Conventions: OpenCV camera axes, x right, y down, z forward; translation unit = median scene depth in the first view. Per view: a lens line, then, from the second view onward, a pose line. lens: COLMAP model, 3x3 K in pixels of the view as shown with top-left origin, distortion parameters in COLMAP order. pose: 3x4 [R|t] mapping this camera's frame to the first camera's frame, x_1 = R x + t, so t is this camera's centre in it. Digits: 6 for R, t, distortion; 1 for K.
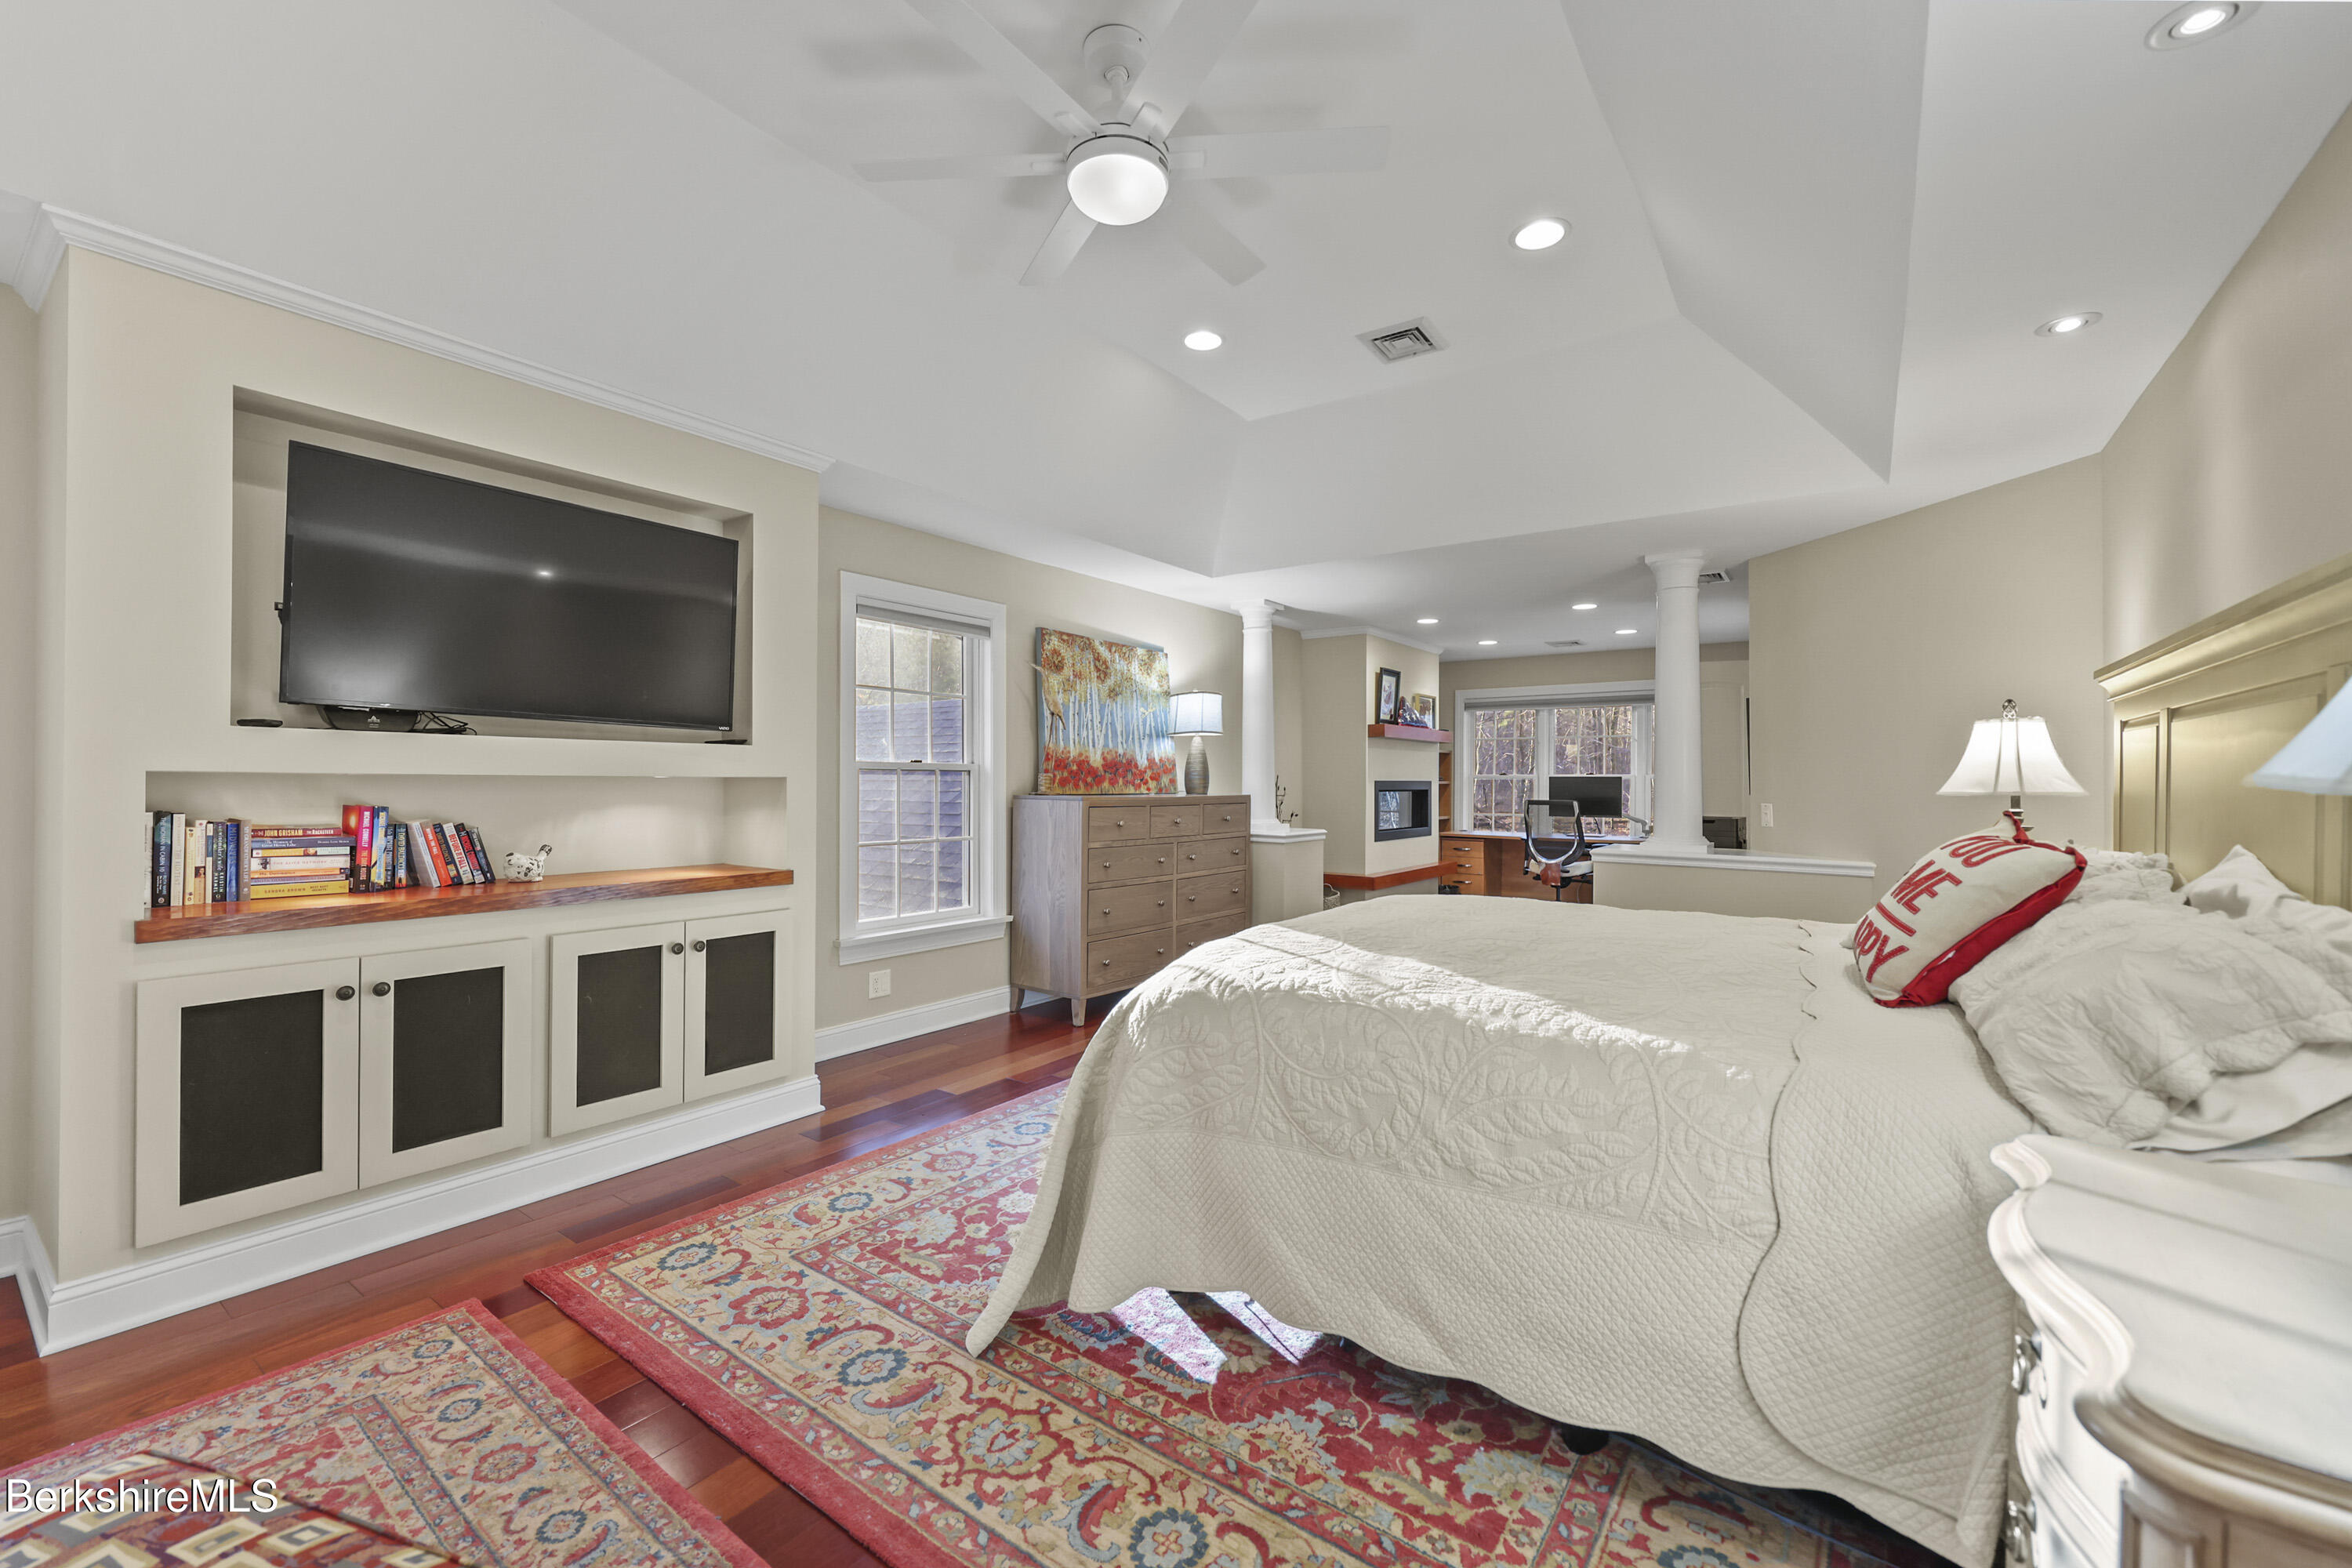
lens RADIAL K [[947.0, 0, 1176.4], [0, 947.0, 781.7], [0, 0, 1]] dist [-0.002034, 0.000346]
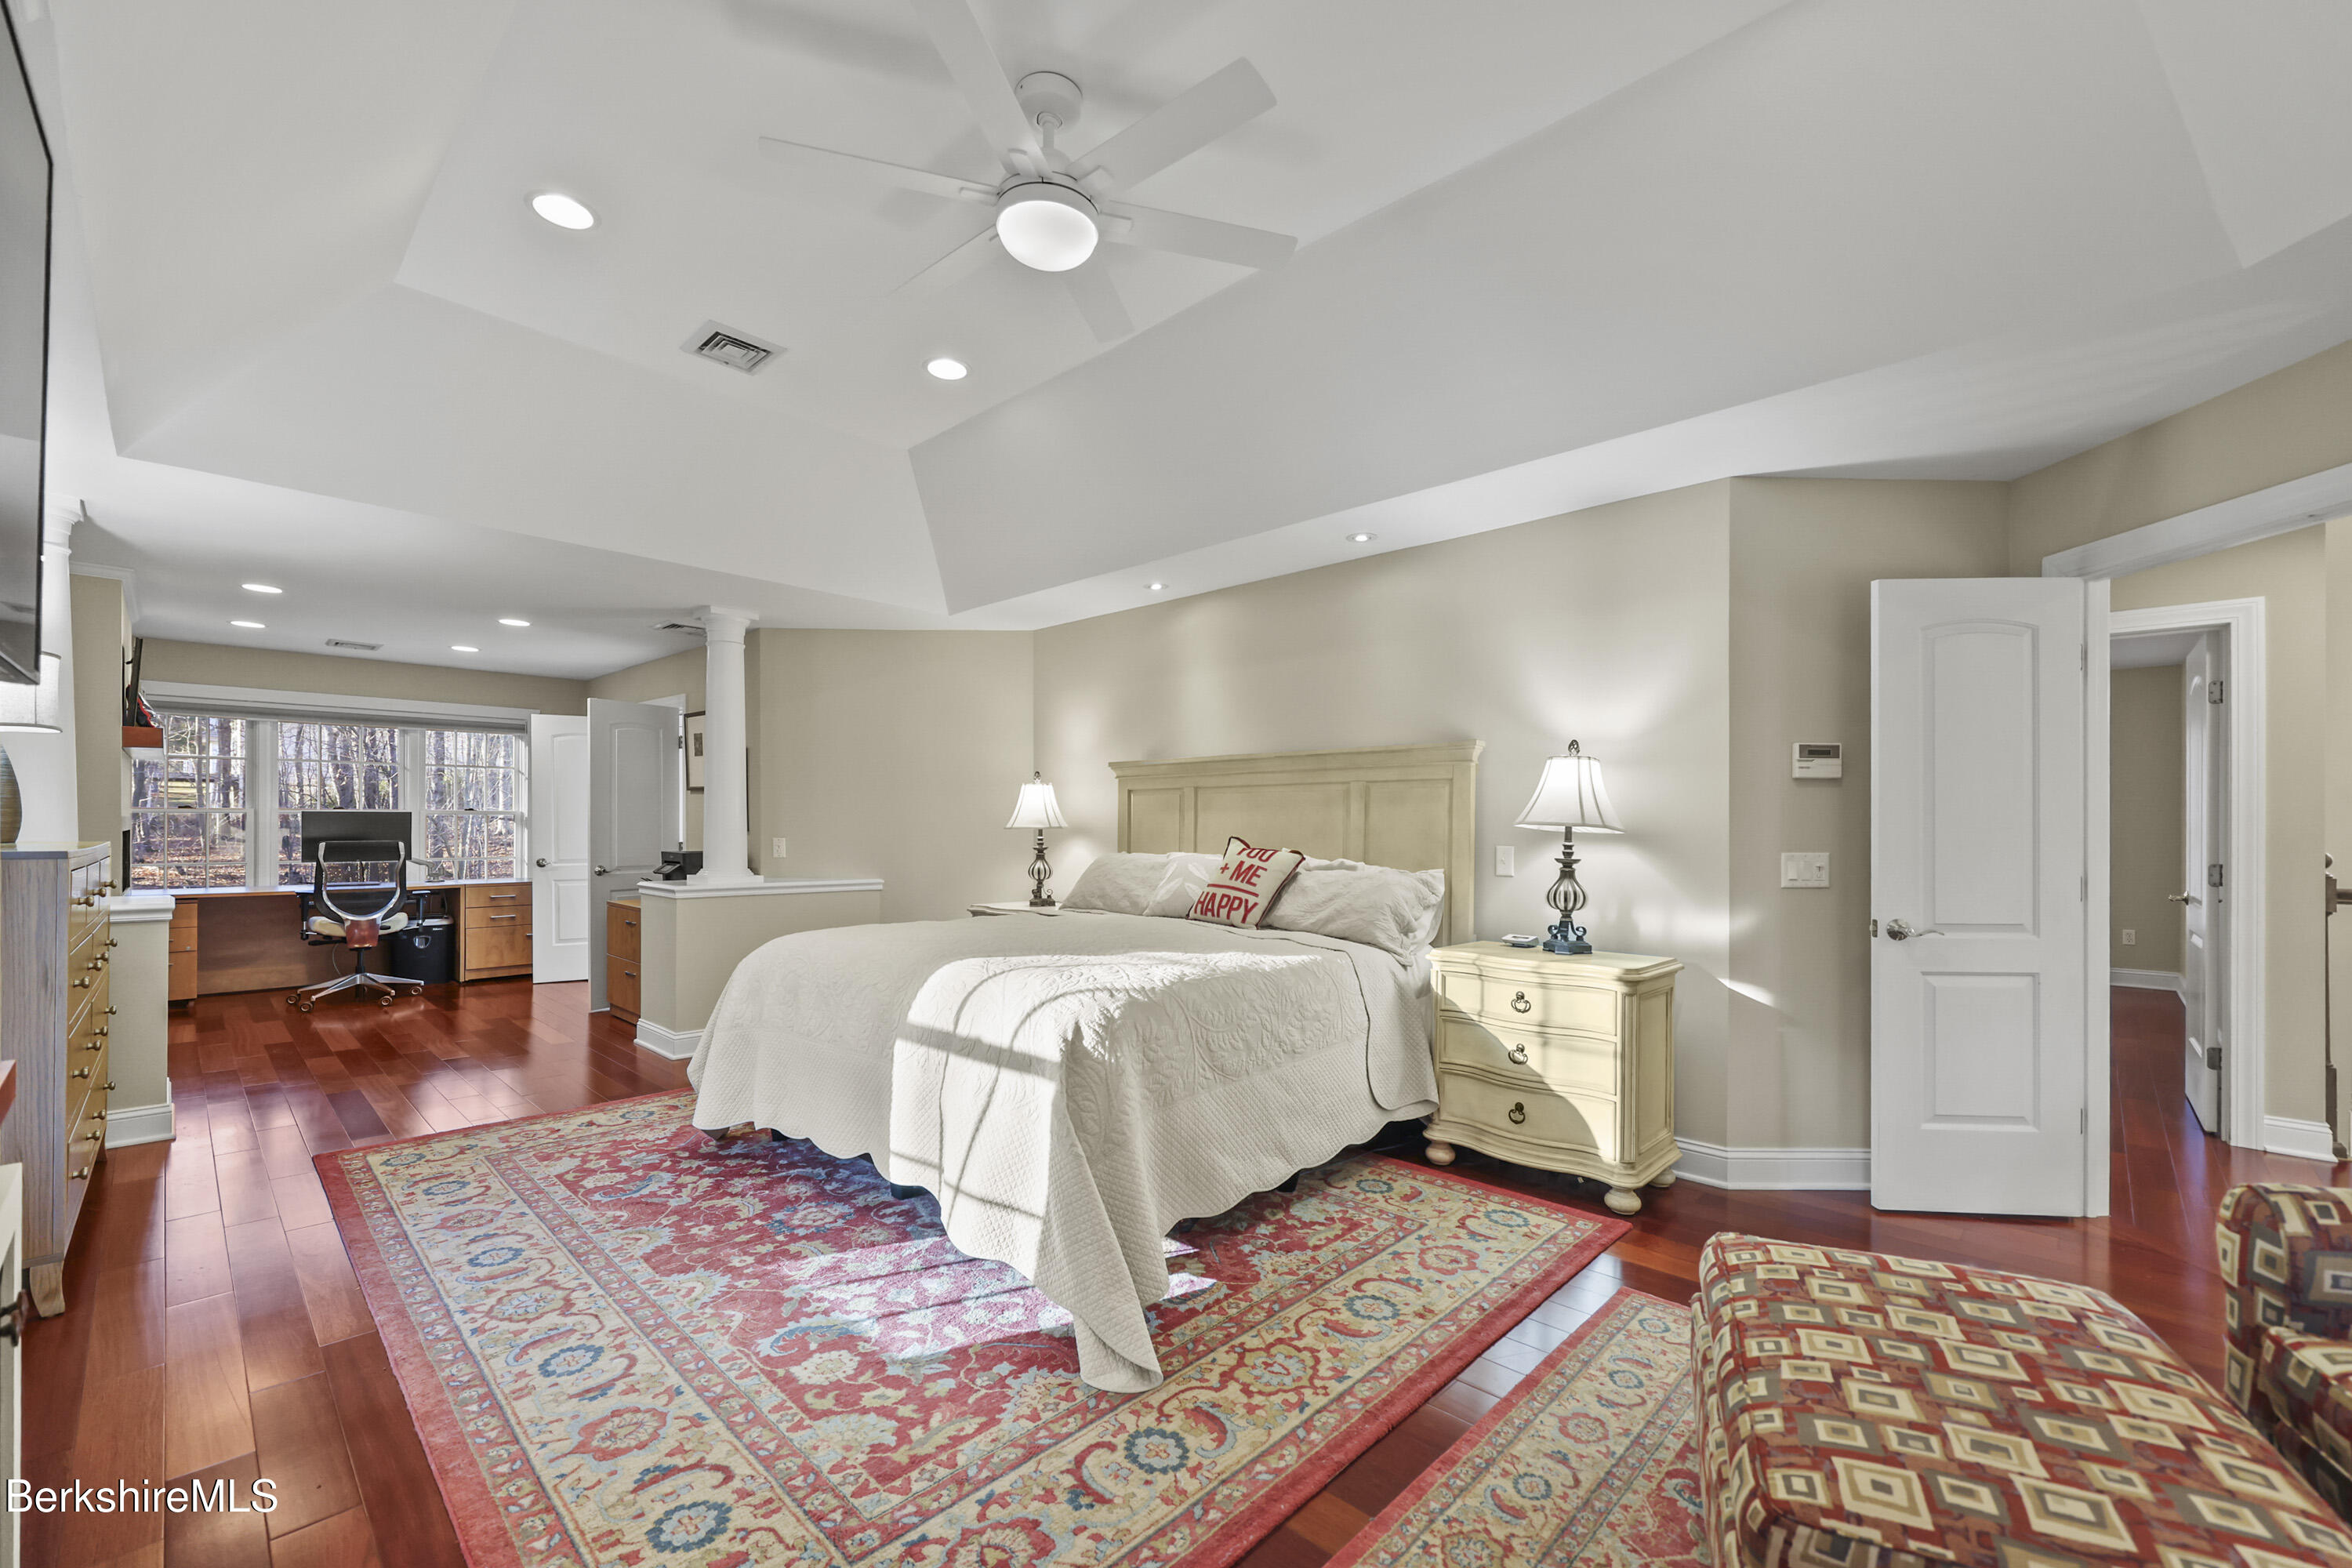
lens RADIAL K [[947.0, 0, 1184.7], [0, 947.0, 824.6], [0, 0, 1]] dist [-0.002034, 0.000346]
pose [[0.133760, -0.004177, 0.991005, -1.099541], [-0.004200, 0.999980, 0.004781, -0.004151], [-0.991005, -0.004802, 0.133740, 0.753406]]
